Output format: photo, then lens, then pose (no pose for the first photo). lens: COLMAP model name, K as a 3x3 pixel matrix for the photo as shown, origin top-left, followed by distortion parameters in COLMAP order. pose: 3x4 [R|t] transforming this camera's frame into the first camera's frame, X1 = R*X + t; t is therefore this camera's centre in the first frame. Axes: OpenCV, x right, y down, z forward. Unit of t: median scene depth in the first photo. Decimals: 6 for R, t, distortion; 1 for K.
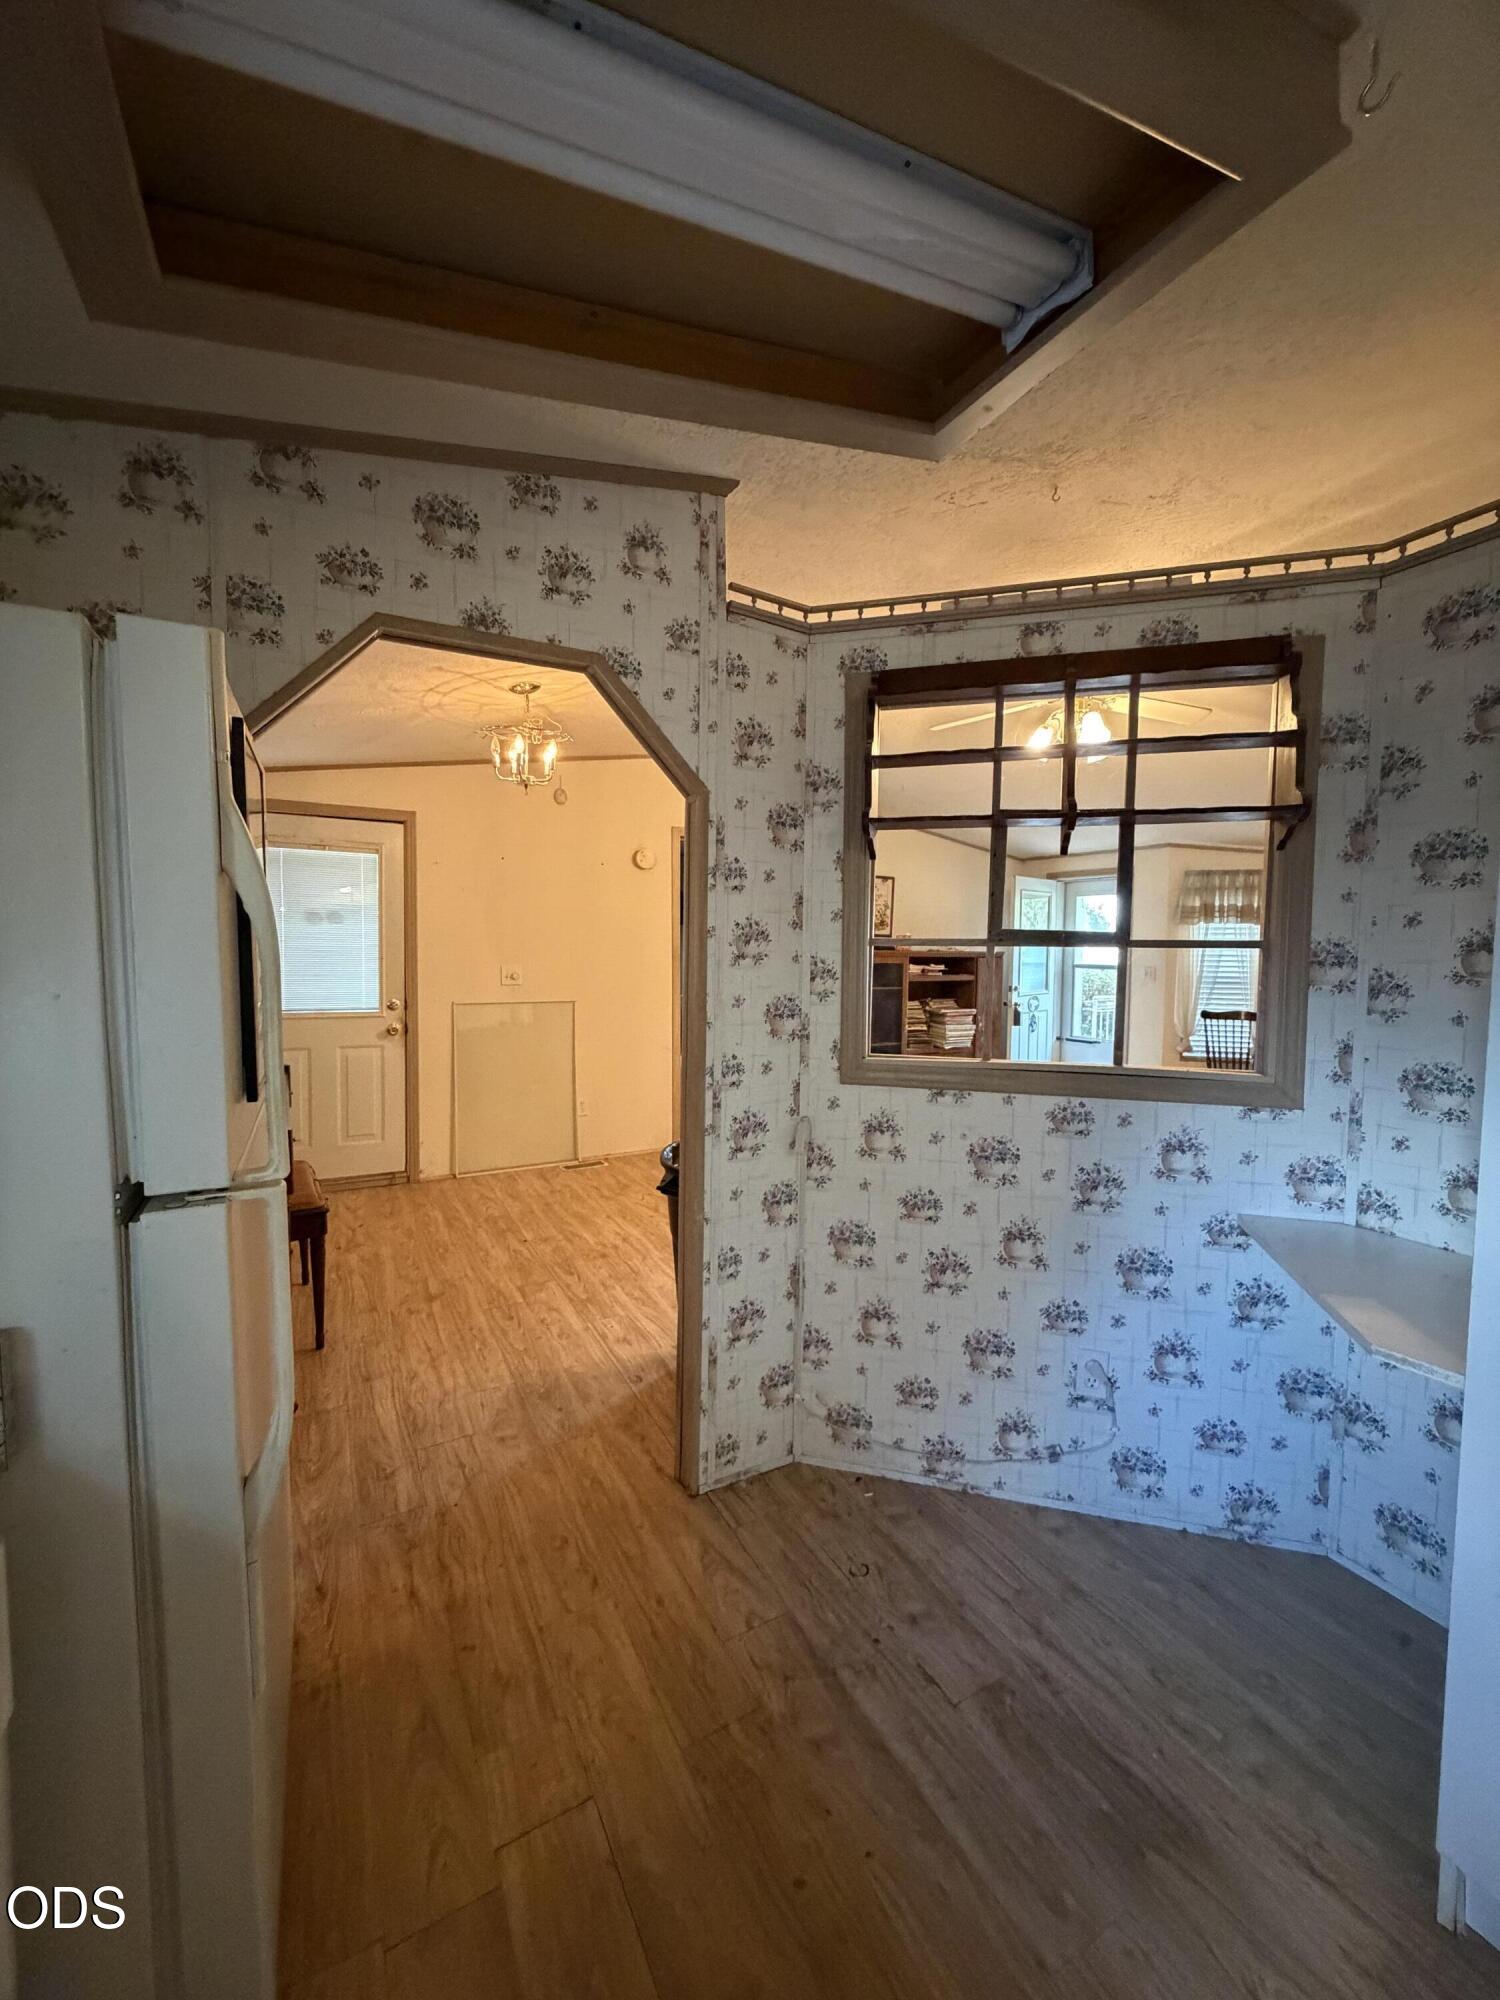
lens RADIAL K [[796.5, 0, 753.0], [0, 796.5, 994.4], [0, 0, 1]] dist [-0.000870, -0.000043]
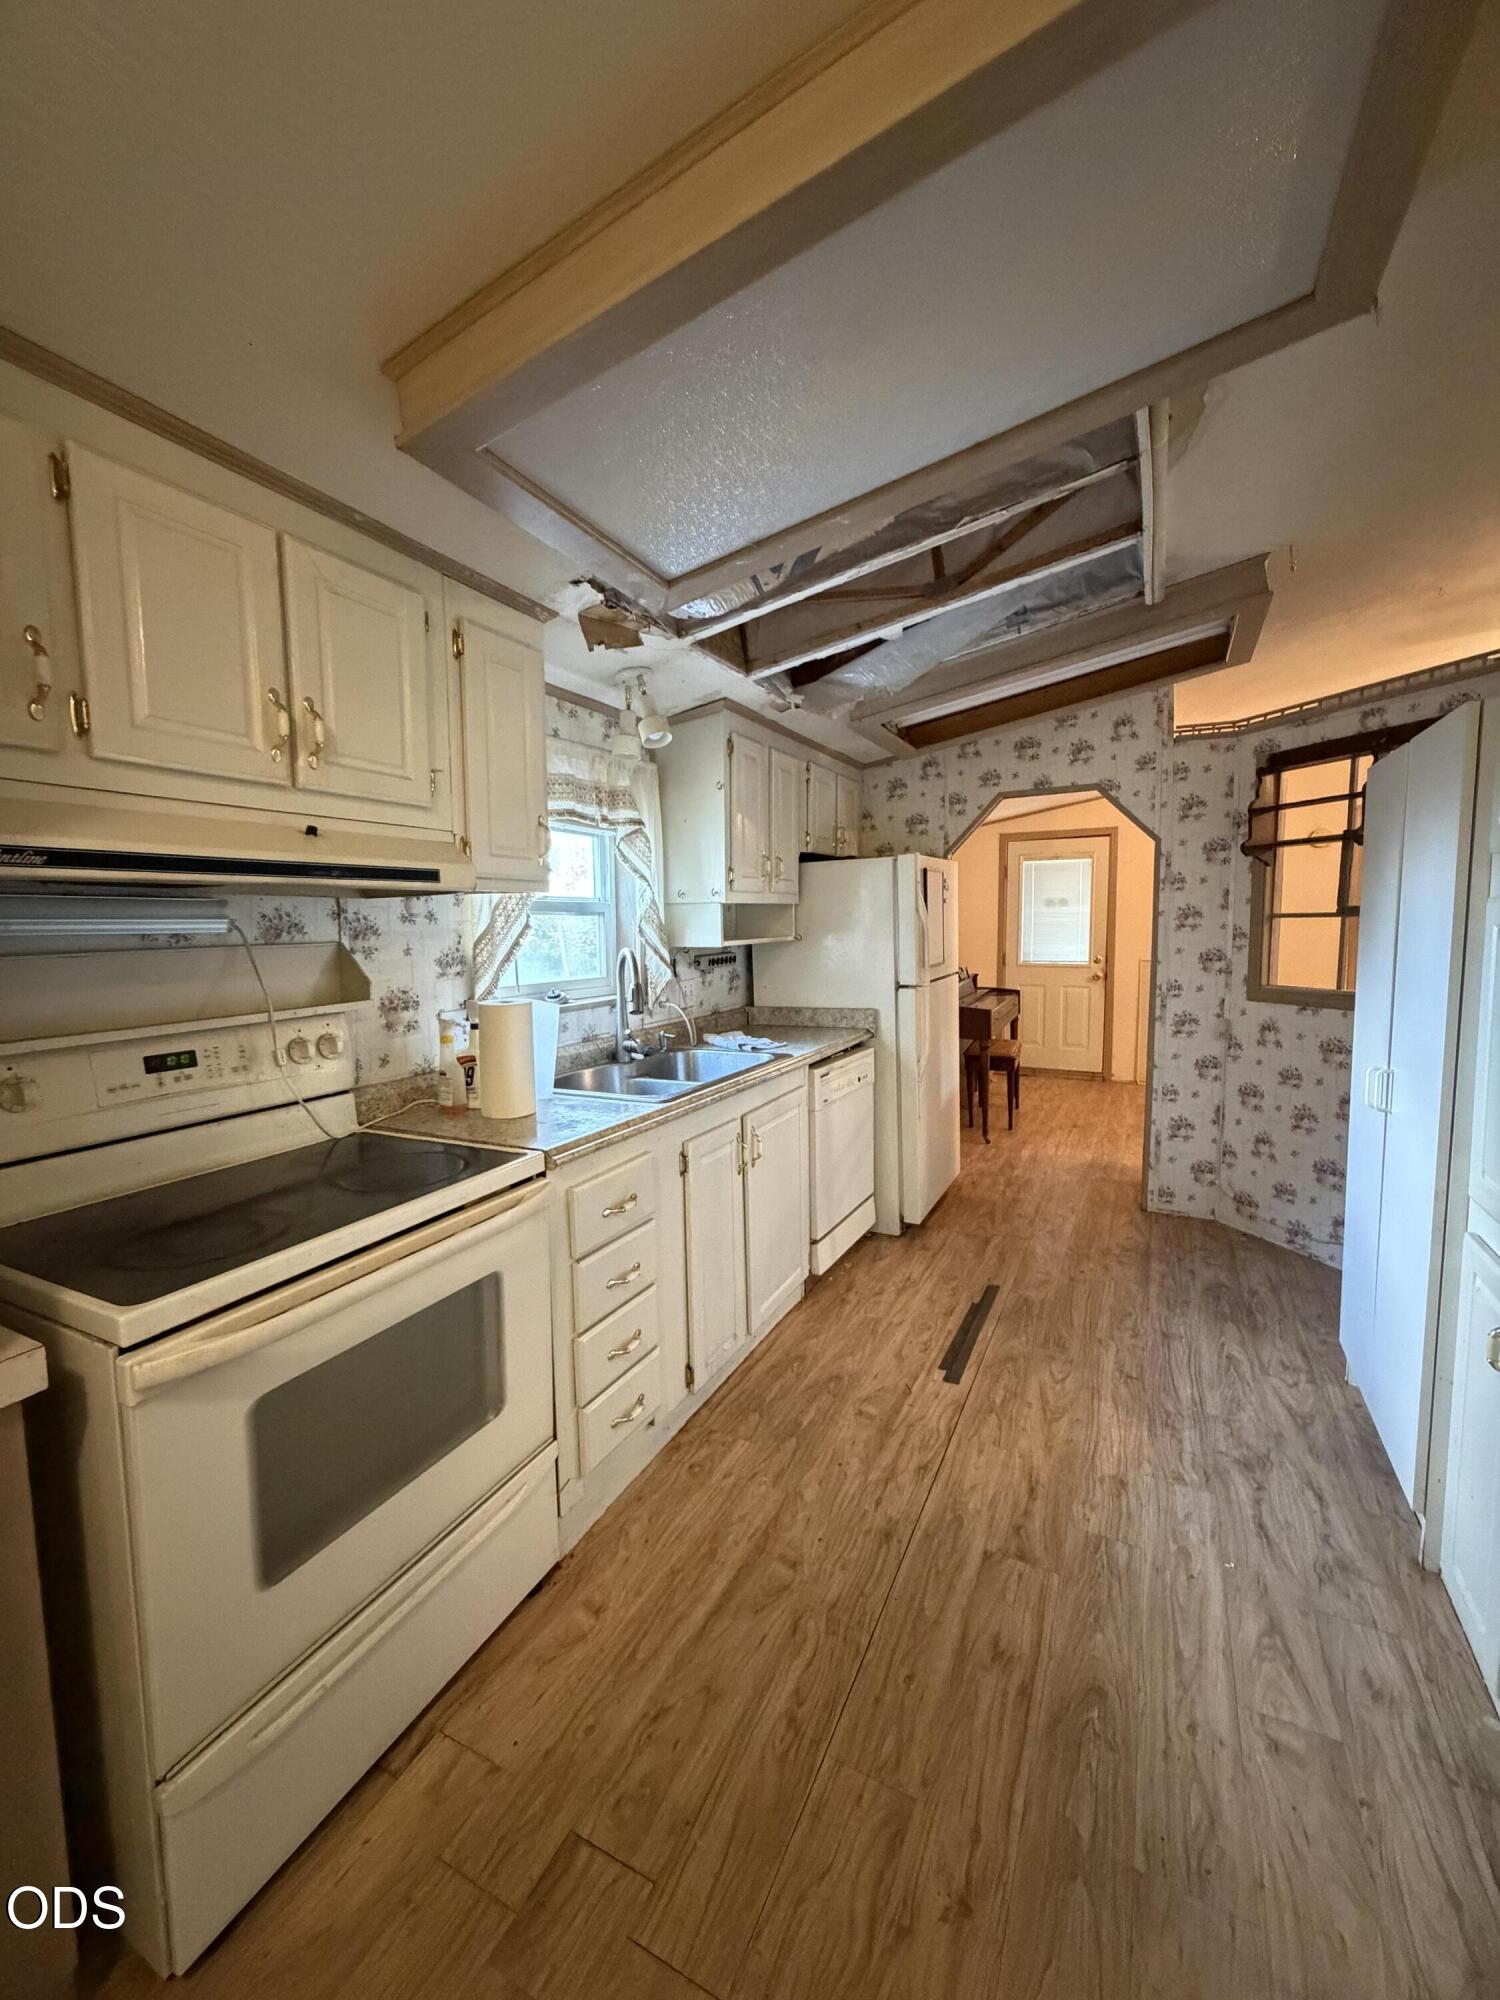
lens RADIAL K [[796.8, 0, 748.4], [0, 796.8, 990.8], [0, 0, 1]] dist [-0.002914, 0.000688]
pose [[0.557935, 0.051752, -0.828269, 0.928354], [-0.023609, 0.998640, 0.046494, 0.038752], [0.829548, -0.006386, 0.558398, -0.826280]]
